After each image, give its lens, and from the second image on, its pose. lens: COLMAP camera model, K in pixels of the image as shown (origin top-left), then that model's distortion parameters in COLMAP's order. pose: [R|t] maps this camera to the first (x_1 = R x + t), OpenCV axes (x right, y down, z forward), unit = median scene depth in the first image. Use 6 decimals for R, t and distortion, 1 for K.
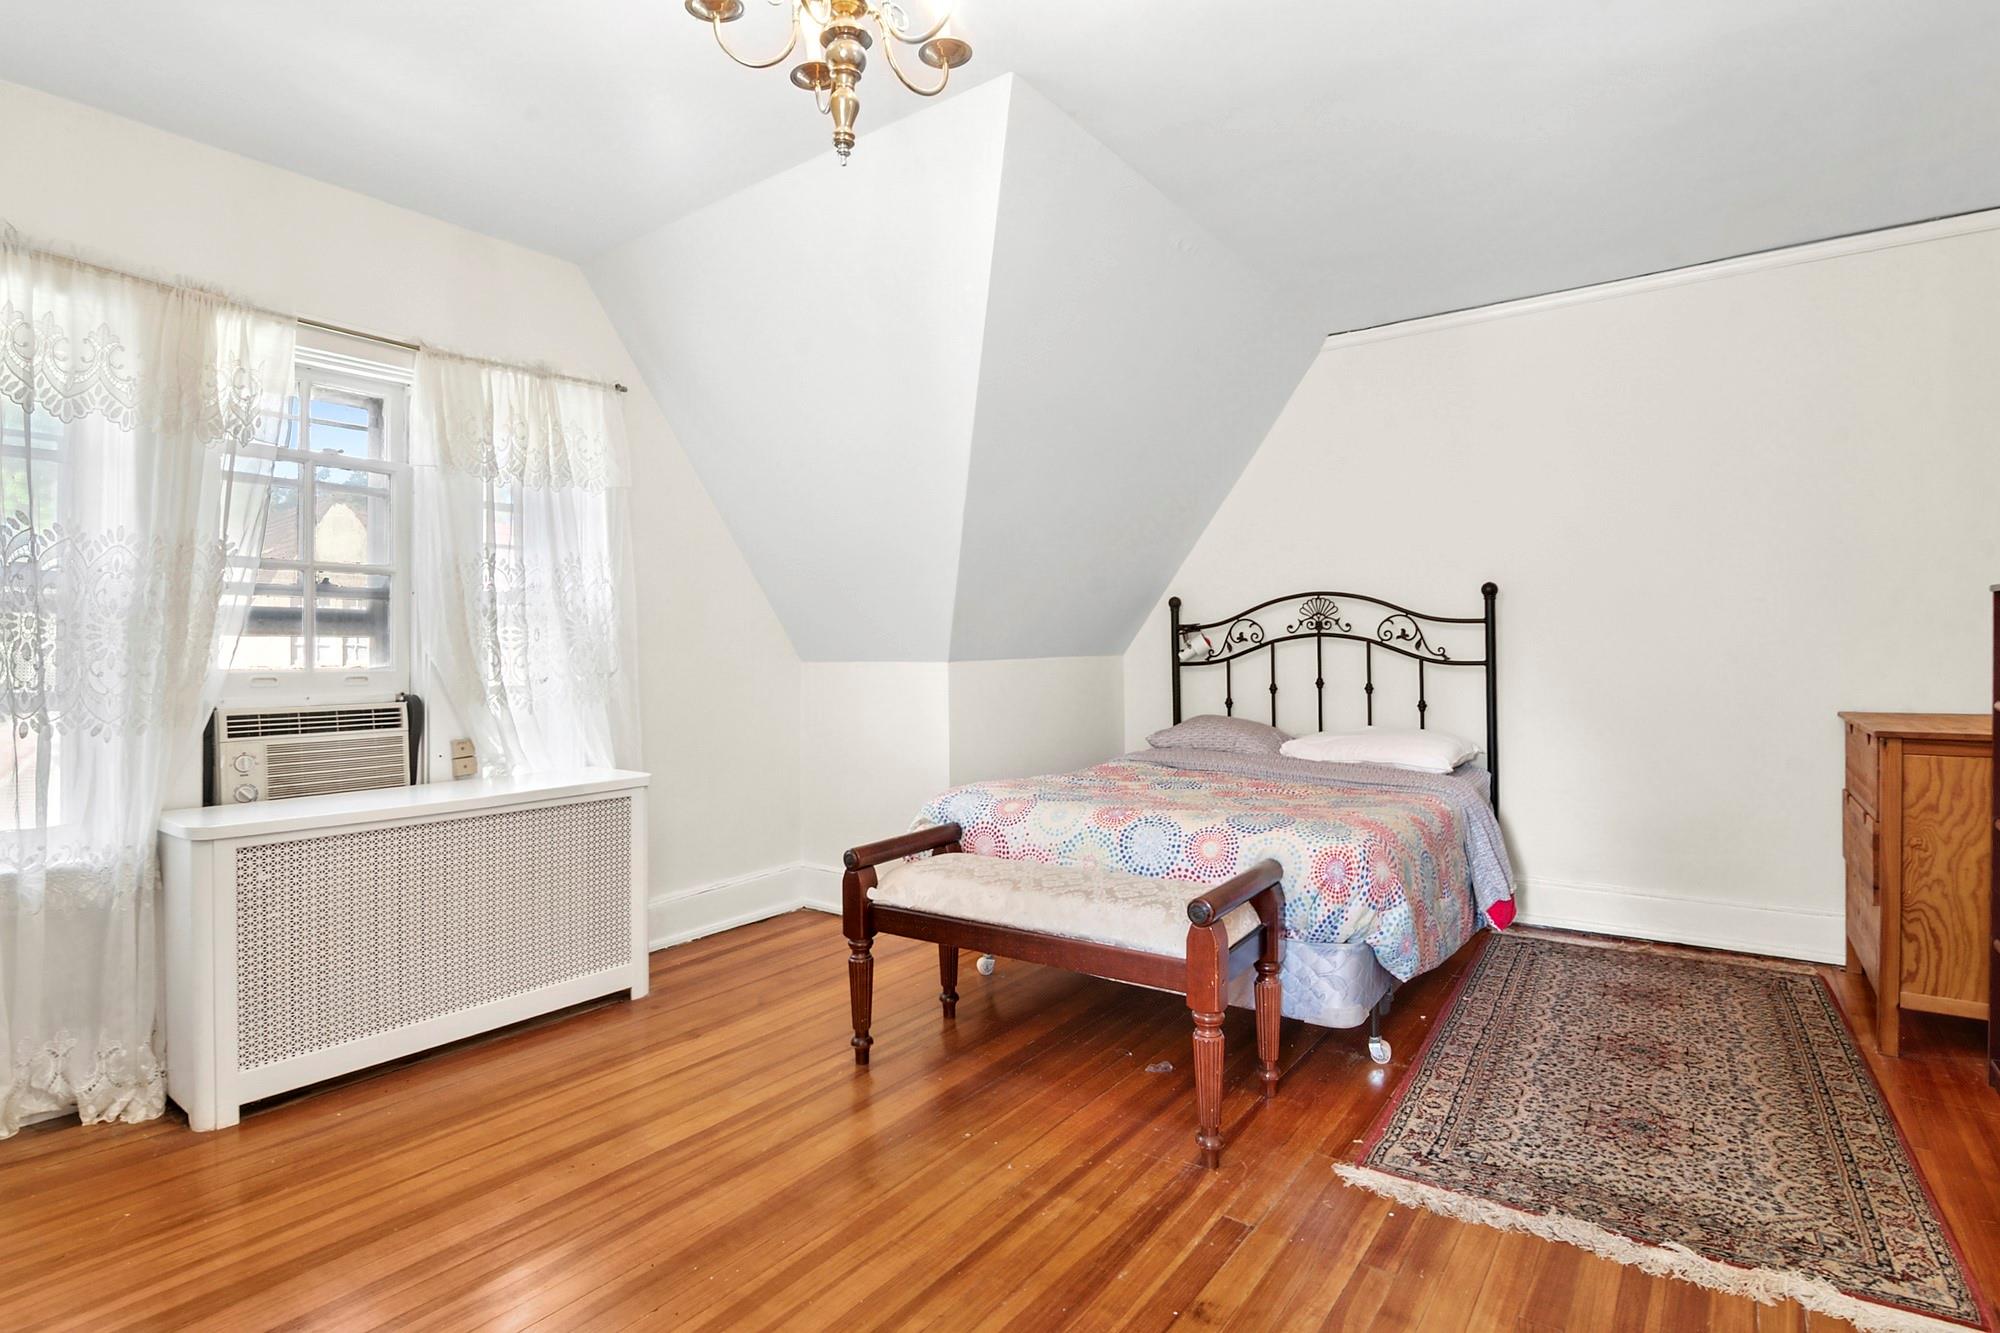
lens RADIAL K [[1006.9, 0, 996.2], [0, 1006.9, 629.9], [0, 0, 1]] dist [-0.012324, -0.000073]
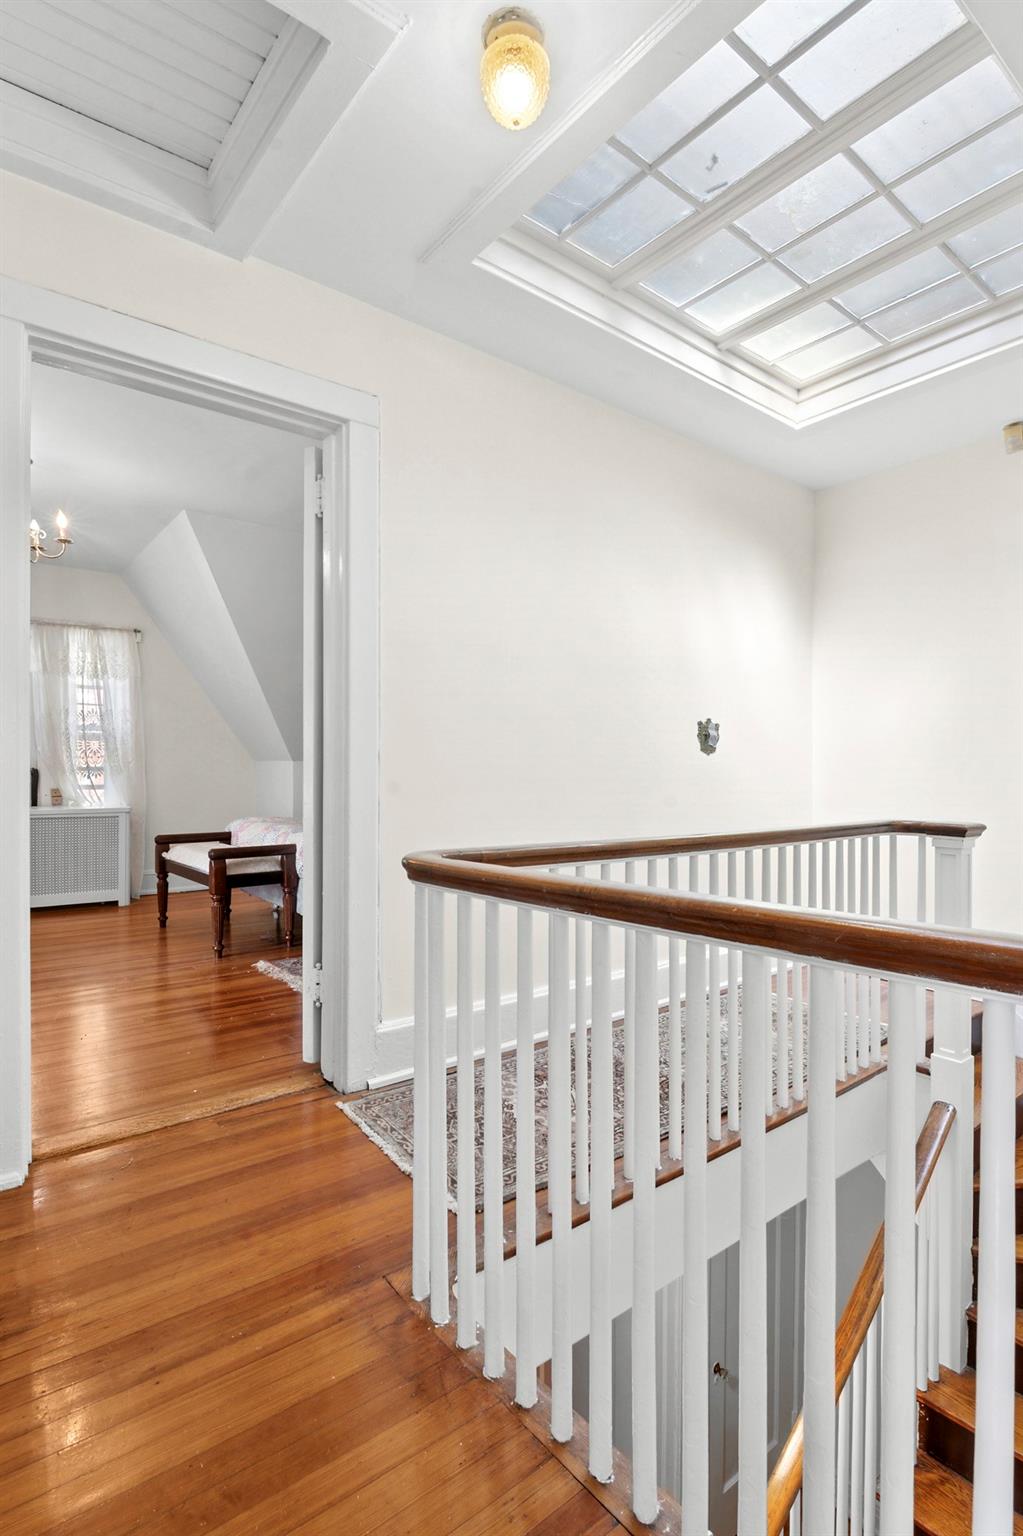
lens RADIAL K [[773.3, 0, 511.5], [0, 773.3, 768.0], [0, 0, 1]] dist [-0.012324, -0.000073]
pose [[0.963691, 0.021101, -0.266186, 0.950277], [-0.016739, 0.999686, 0.018646, 0.010998], [0.266496, -0.013513, 0.963741, -0.433813]]
